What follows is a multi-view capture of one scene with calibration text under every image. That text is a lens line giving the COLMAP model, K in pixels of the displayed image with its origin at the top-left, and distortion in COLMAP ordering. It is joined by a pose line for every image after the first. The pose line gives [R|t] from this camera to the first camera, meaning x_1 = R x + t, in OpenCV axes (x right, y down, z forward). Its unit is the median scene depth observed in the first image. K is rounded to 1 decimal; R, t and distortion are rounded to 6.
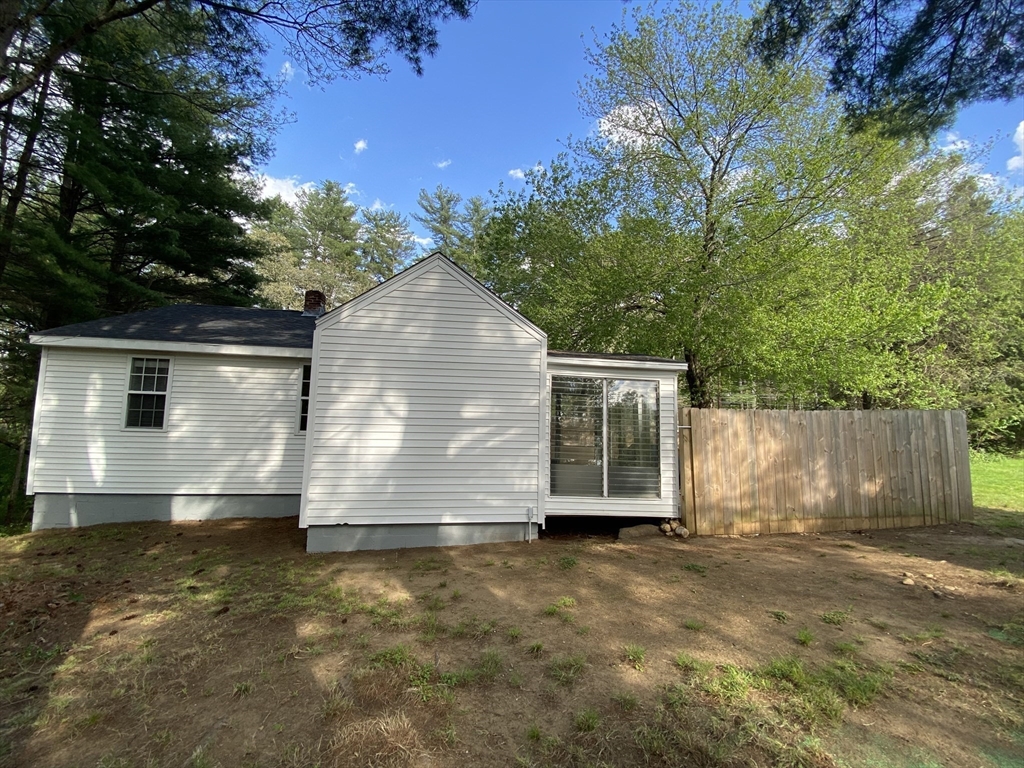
lens RADIAL K [[408.3, 0, 503.1], [0, 408.3, 377.3], [0, 0, 1]] dist [-0.027130, -0.001691]
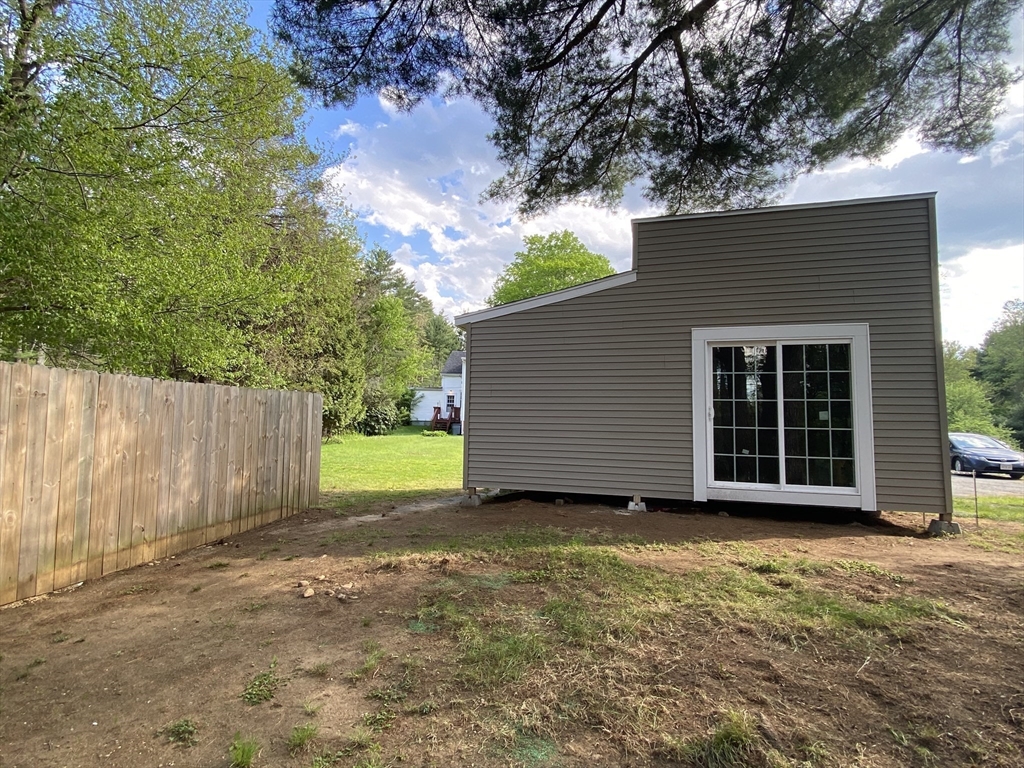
lens RADIAL K [[523.6, 0, 507.9], [0, 523.6, 384.3], [0, 0, 1]] dist [-0.000924, -0.008006]
pose [[0.274158, 0.061911, 0.959690, 0.053754], [-0.120137, 0.992313, -0.029696, 0.048477], [-0.954151, -0.107153, 0.279488, 0.216422]]
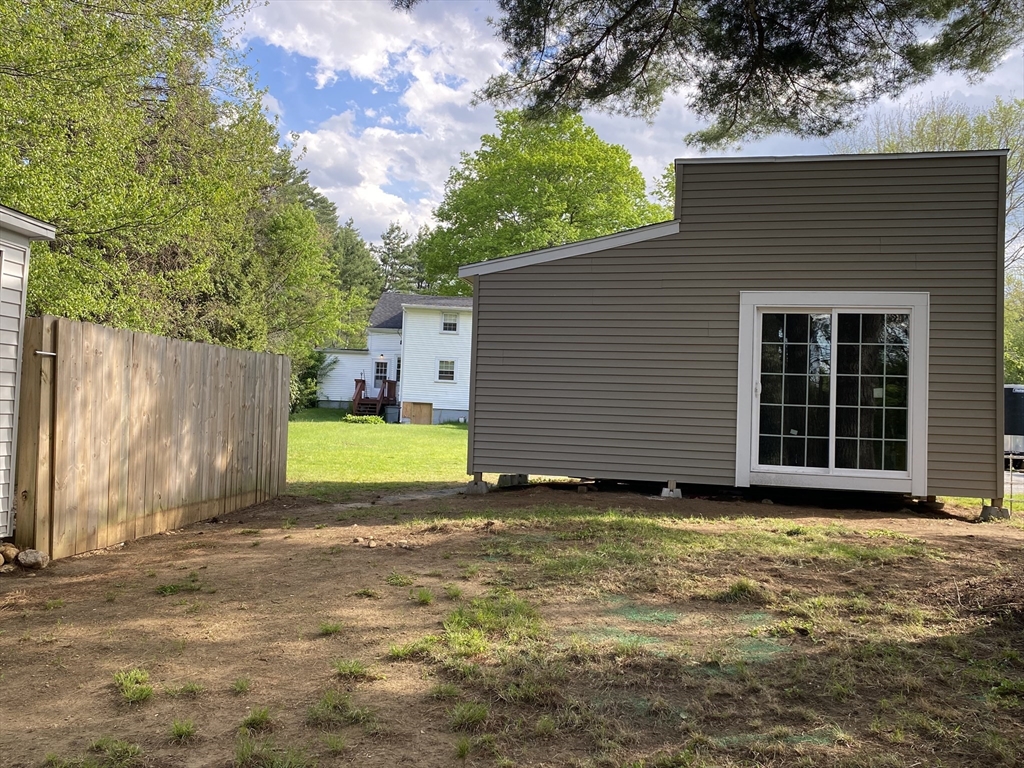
lens RADIAL K [[849.8, 0, 513.0], [0, 849.8, 387.9], [0, 0, 1]] dist [-0.015355, 0.000224]
pose [[0.211706, 0.019090, 0.977147, -0.447214], [-0.139342, 0.990185, 0.010845, 0.072188], [-0.967349, -0.138453, 0.212288, 0.215184]]
